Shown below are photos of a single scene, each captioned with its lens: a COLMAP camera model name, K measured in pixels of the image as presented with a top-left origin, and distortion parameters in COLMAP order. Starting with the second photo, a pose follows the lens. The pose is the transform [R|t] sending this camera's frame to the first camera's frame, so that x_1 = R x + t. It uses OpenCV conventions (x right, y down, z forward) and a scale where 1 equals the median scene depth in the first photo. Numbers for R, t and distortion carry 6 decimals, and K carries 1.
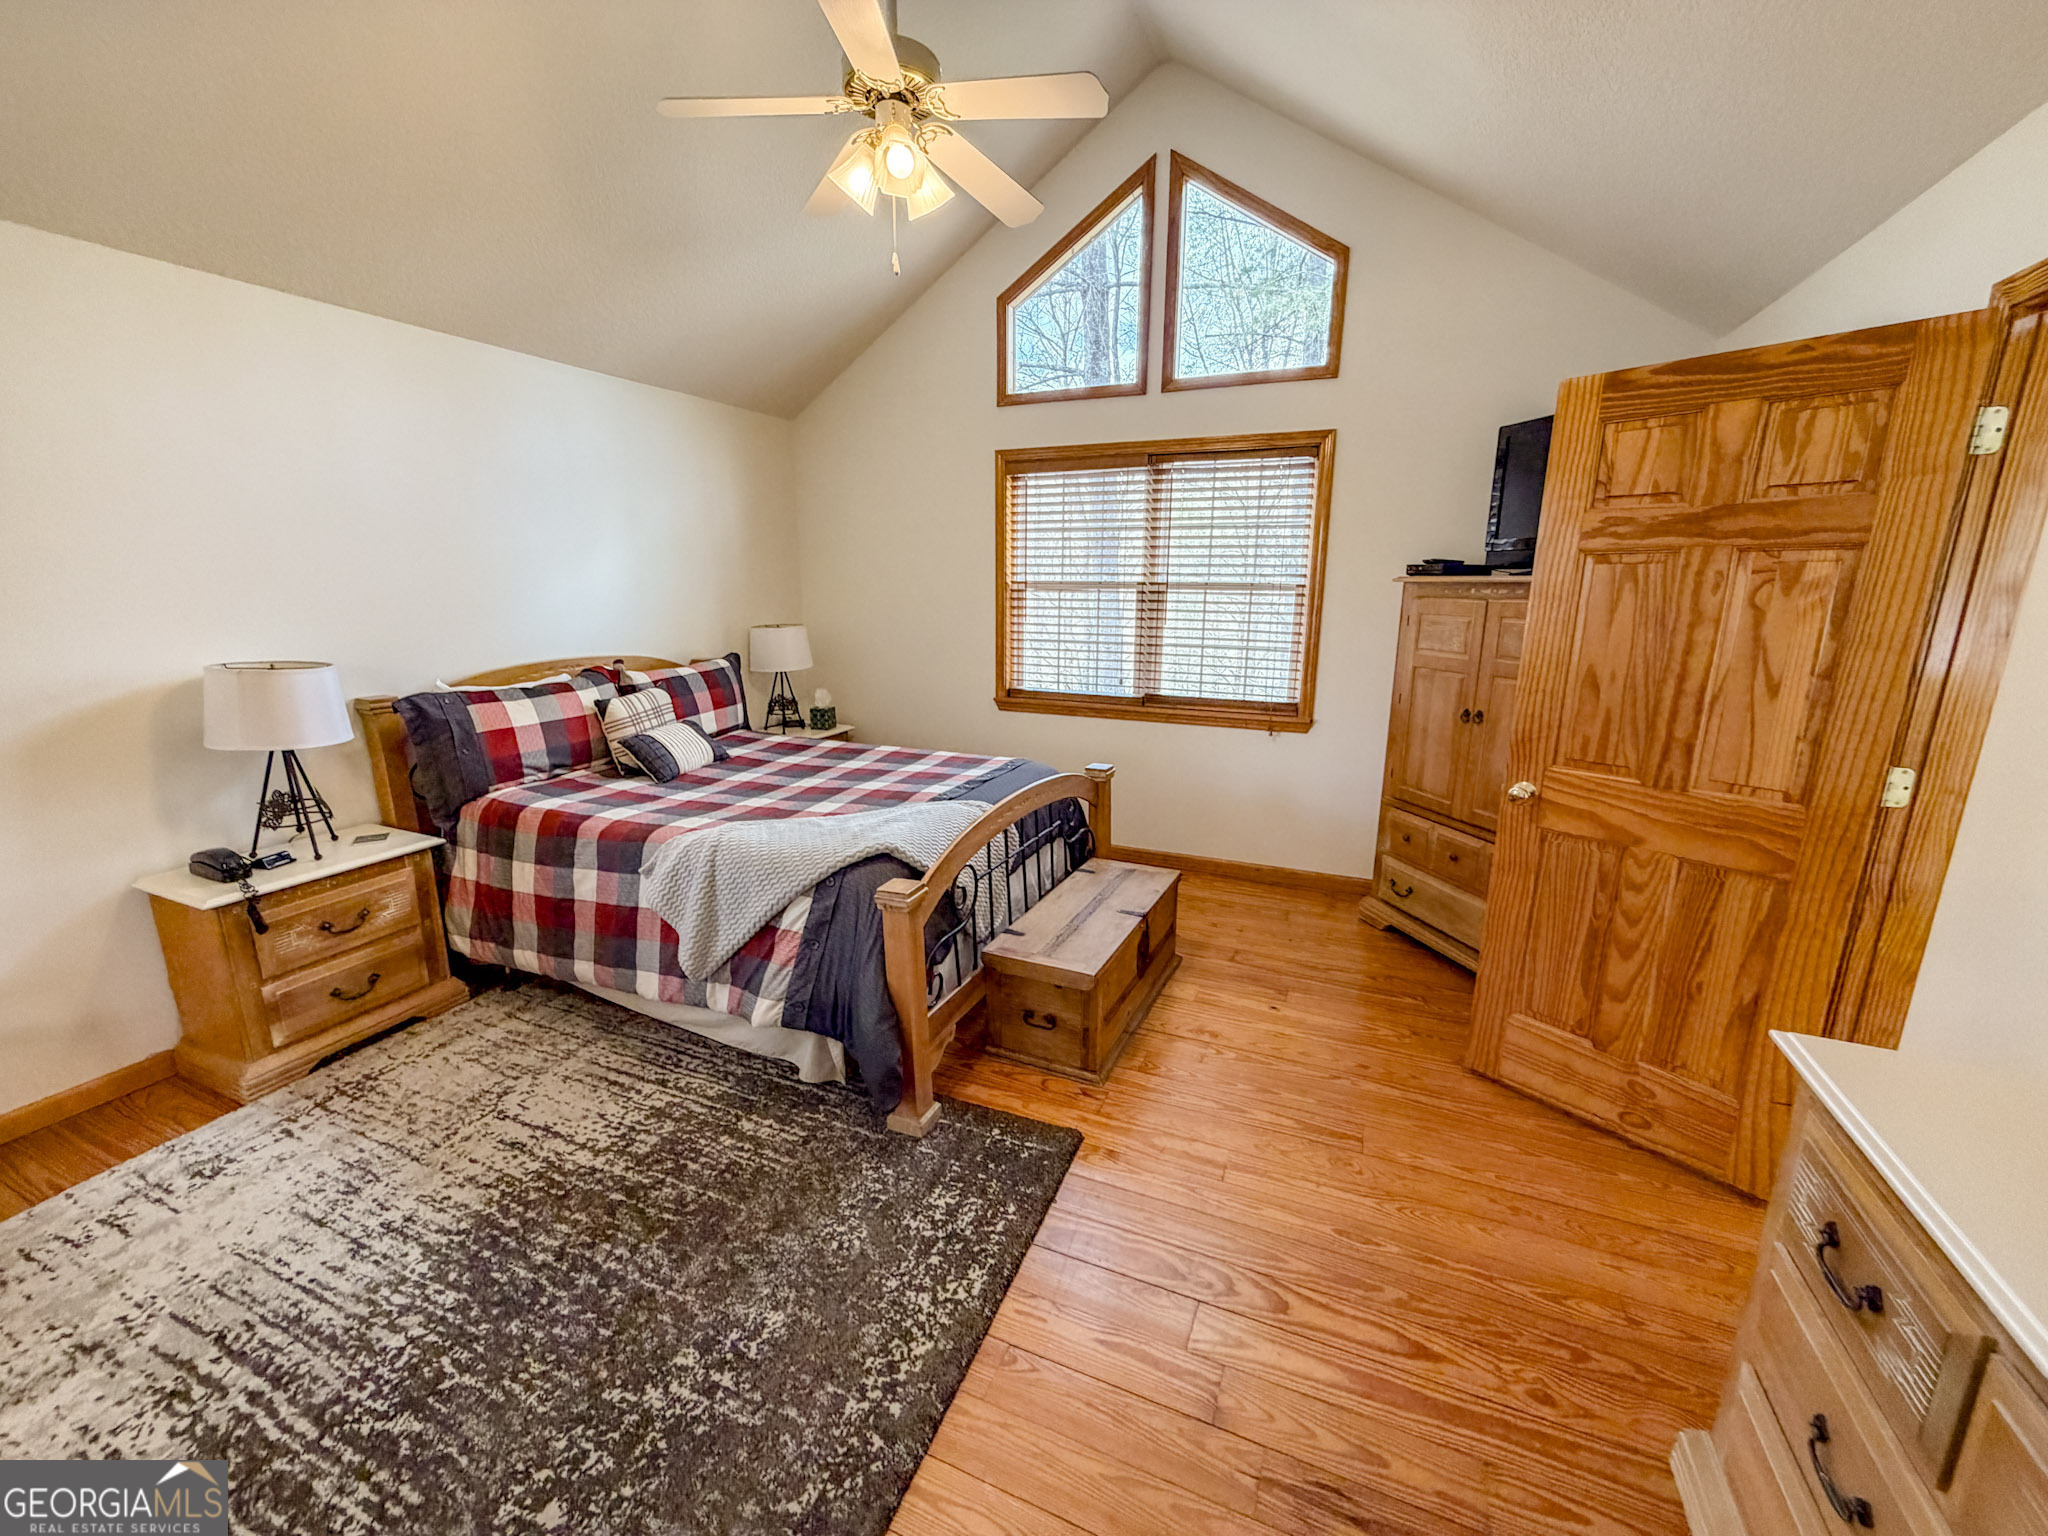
lens RADIAL K [[837.3, 0, 1026.6], [0, 837.3, 776.0], [0, 0, 1]] dist [-0.000098, -0.000130]
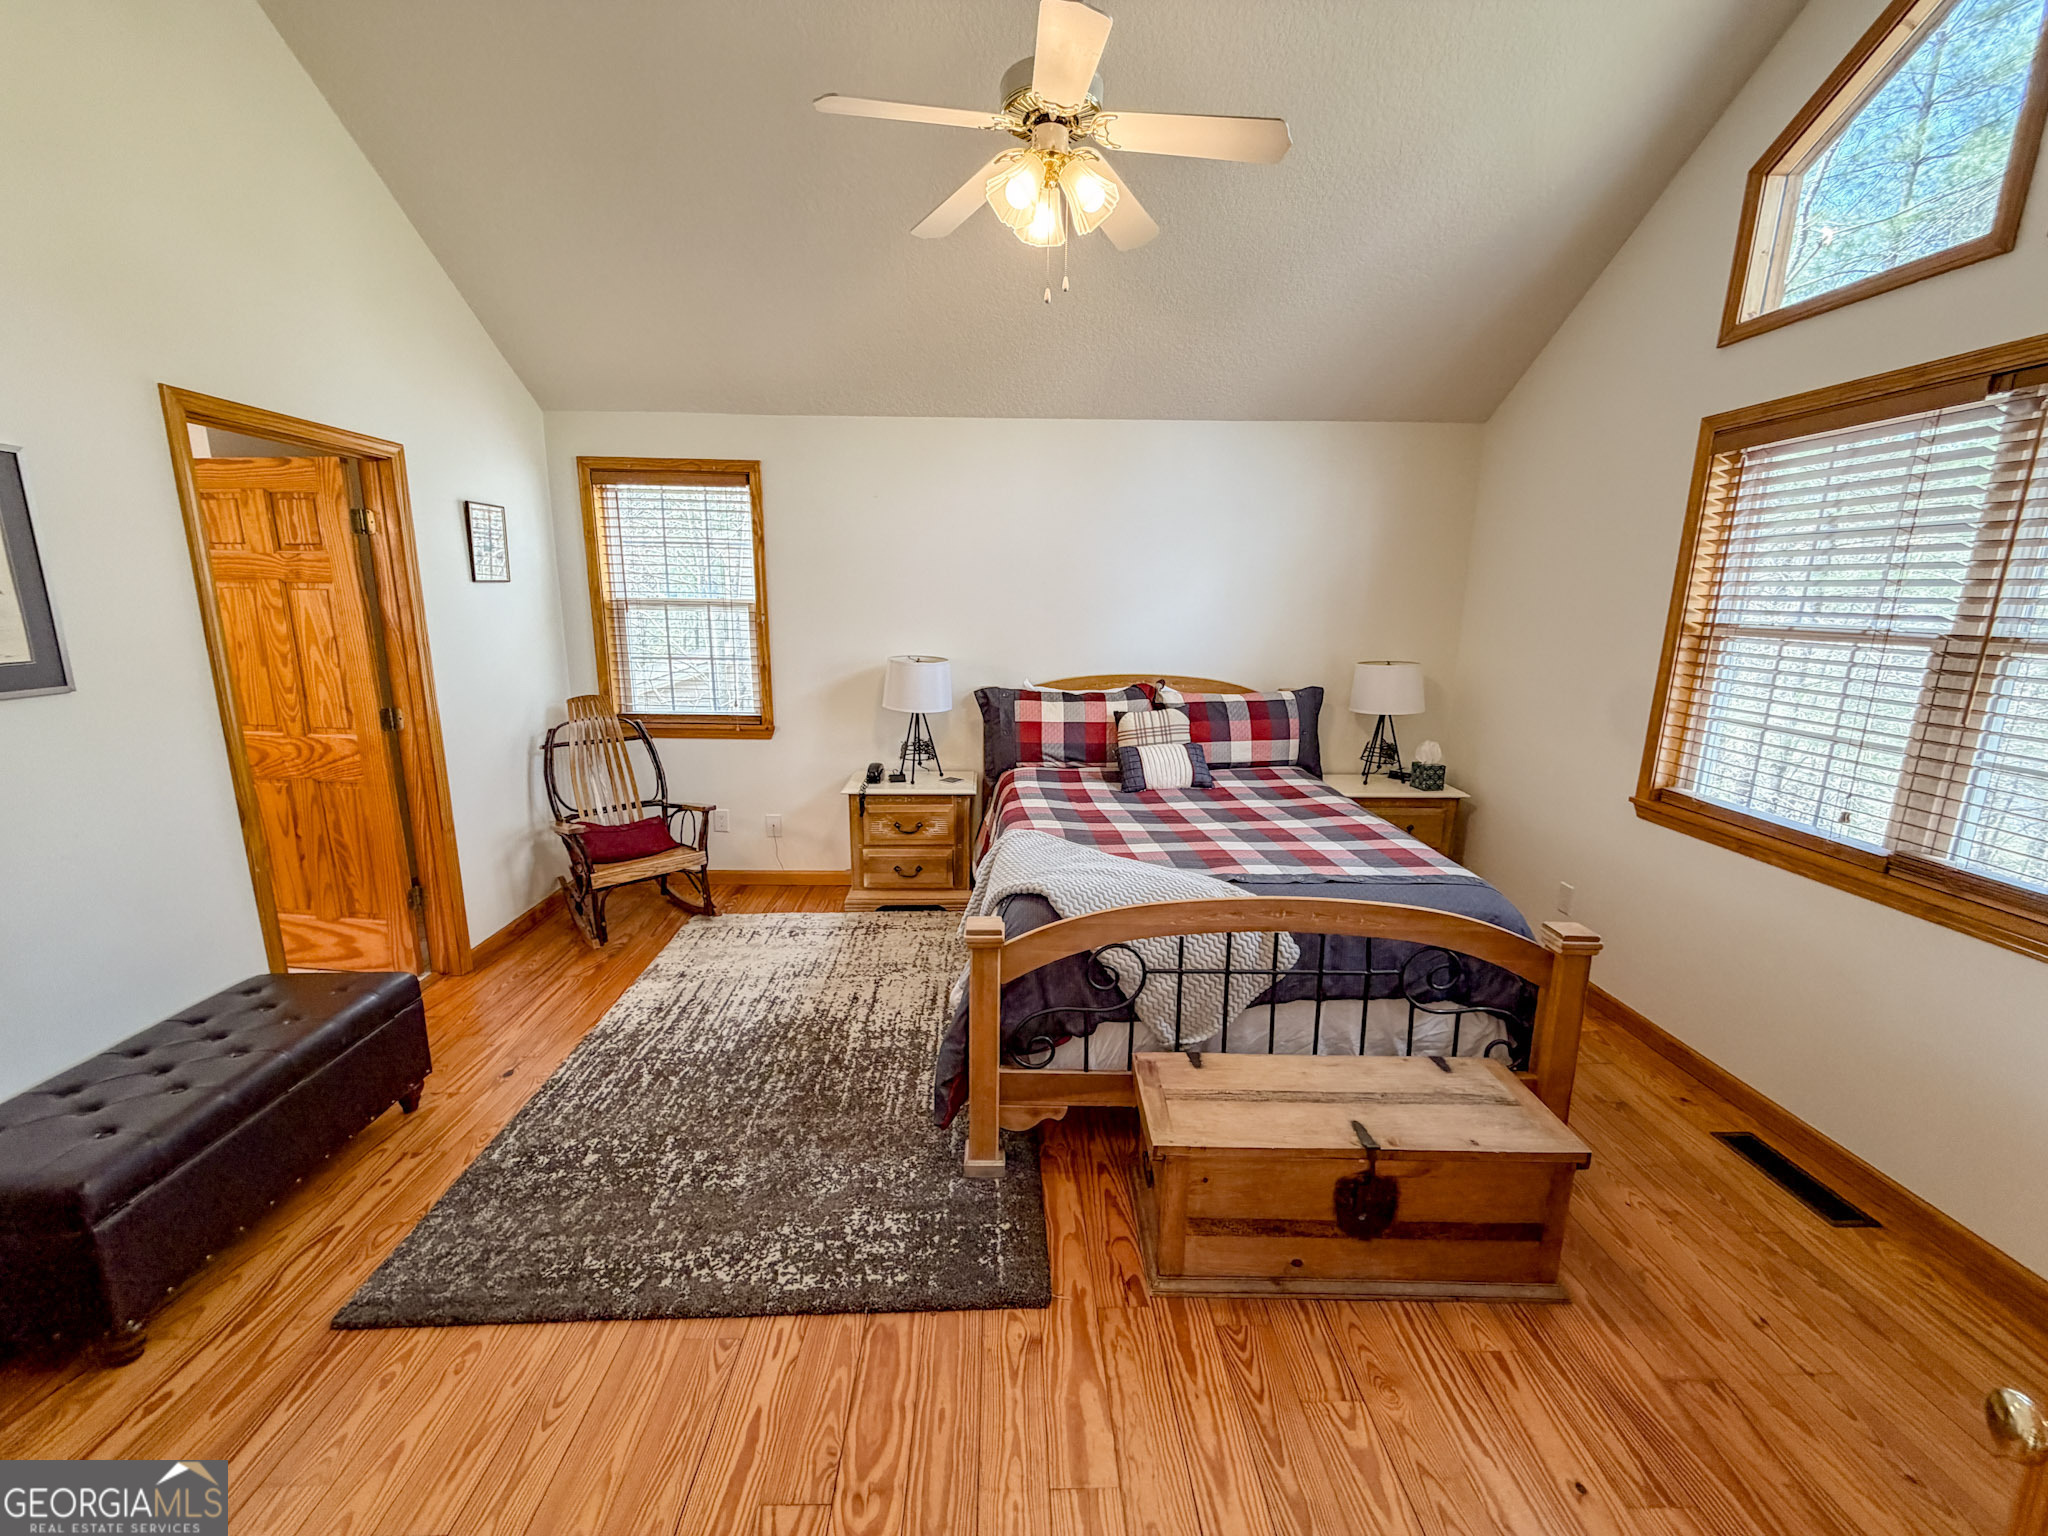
lens RADIAL K [[837.3, 0, 1023.0], [0, 837.3, 772.8], [0, 0, 1]] dist [-0.000098, -0.000130]
pose [[0.398956, 0.196474, -0.895674, 0.546919], [-0.220365, 0.968693, 0.114336, -0.124938], [0.890097, 0.151760, 0.429762, 0.444059]]
